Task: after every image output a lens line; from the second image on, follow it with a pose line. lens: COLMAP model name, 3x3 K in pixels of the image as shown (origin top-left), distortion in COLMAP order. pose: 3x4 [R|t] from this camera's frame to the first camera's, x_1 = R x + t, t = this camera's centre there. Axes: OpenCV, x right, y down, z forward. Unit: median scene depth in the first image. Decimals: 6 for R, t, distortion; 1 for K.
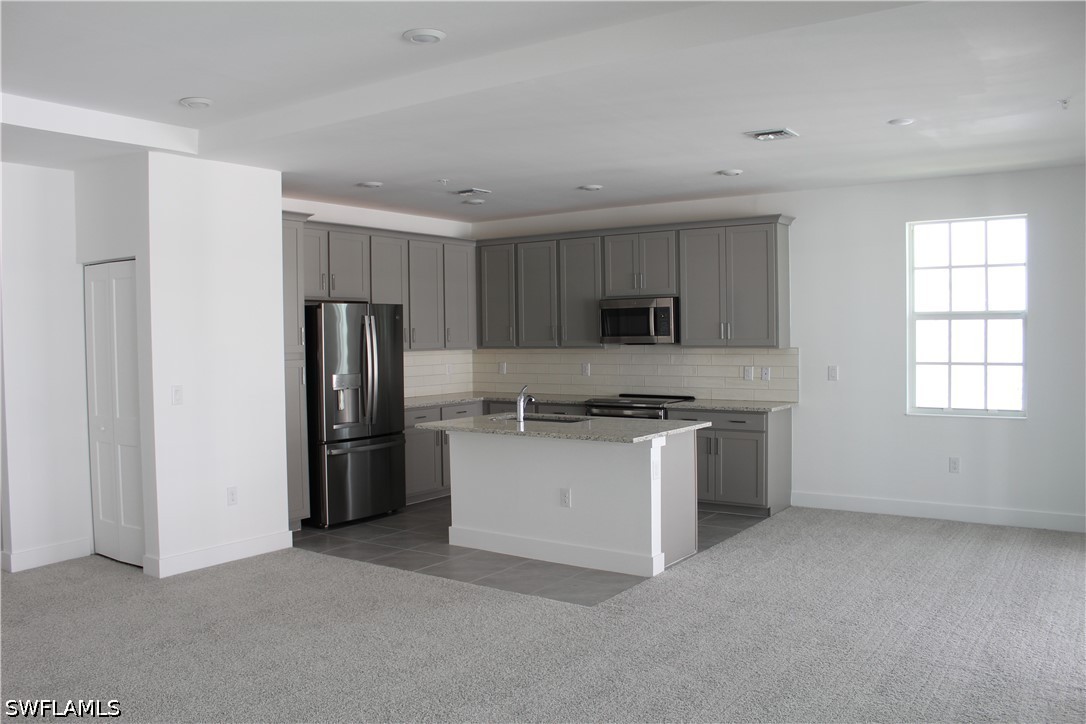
lens RADIAL K [[892.9, 0, 543.0], [0, 892.9, 362.0], [0, 0, 1]] dist [-0.192395, 0.182695]
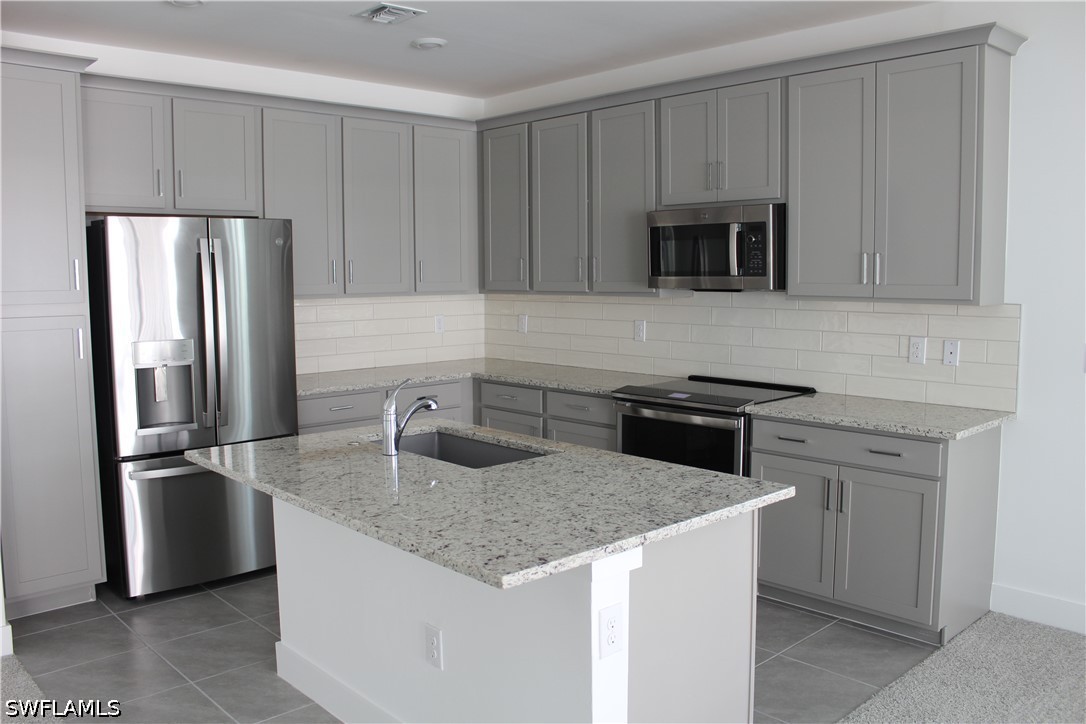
lens RADIAL K [[892.9, 0, 543.0], [0, 892.9, 362.0], [0, 0, 1]] dist [-0.192395, 0.182695]
pose [[0.976454, 0.027931, -0.213912, 0.127259], [-0.012509, 0.997245, 0.073114, -0.015197], [0.215364, -0.068717, 0.974113, 0.456564]]
